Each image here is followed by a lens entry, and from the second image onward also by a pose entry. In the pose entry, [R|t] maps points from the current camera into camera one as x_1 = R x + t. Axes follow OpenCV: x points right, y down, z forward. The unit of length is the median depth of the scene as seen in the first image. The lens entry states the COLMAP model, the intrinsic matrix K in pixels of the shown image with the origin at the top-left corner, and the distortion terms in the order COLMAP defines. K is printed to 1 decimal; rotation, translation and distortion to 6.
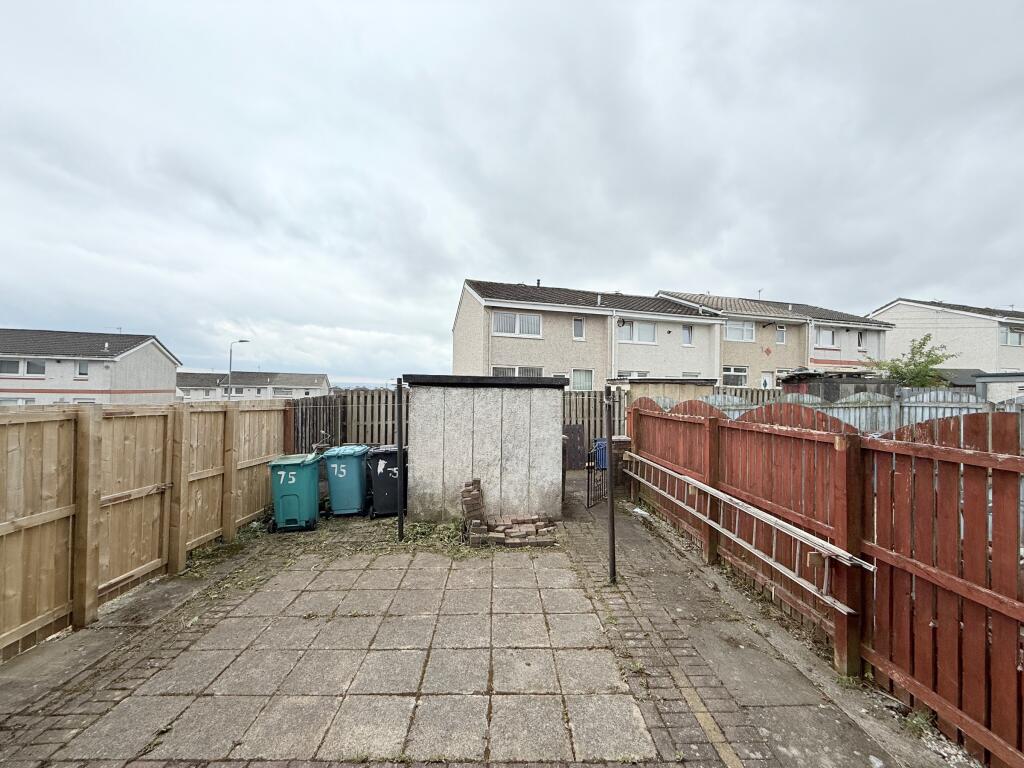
lens RADIAL K [[407.4, 0, 512.0], [0, 407.4, 384.0], [0, 0, 1]] dist [0.001166, 0.000164]
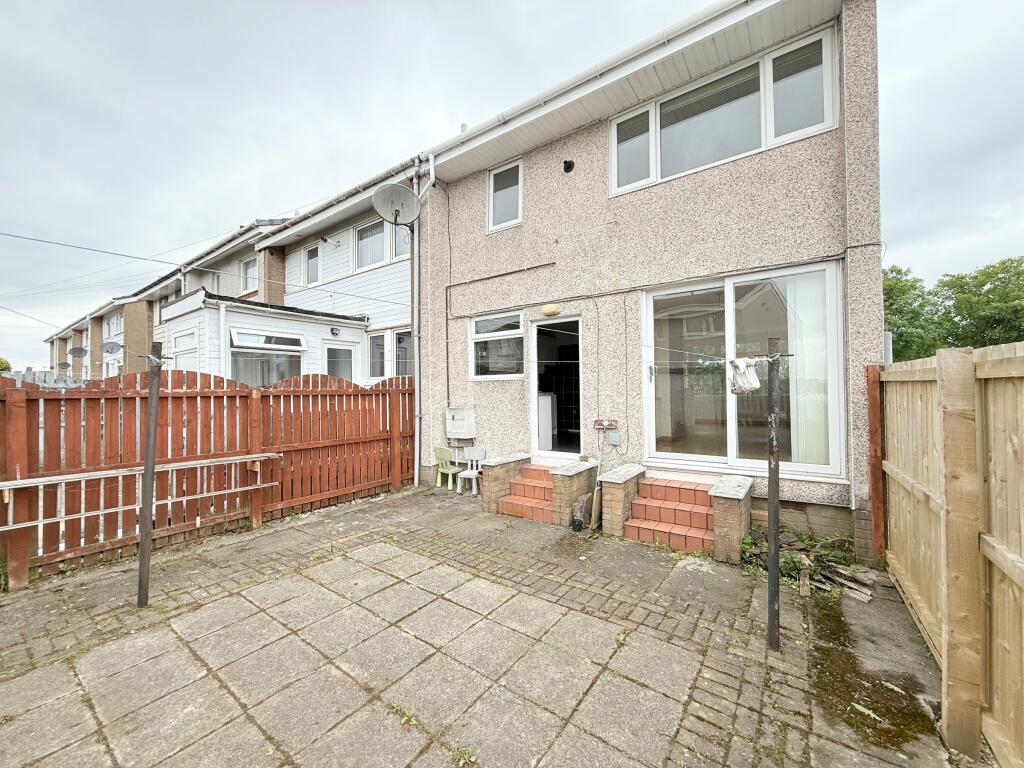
lens RADIAL K [[407.4, 0, 512.0], [0, 407.4, 384.0], [0, 0, 1]] dist [0.001166, 0.000164]
pose [[-0.795890, 0.002745, 0.605435, -1.071956], [-0.010503, 0.999777, -0.018339, 0.128244], [-0.605350, -0.020955, -0.795683, 1.733998]]
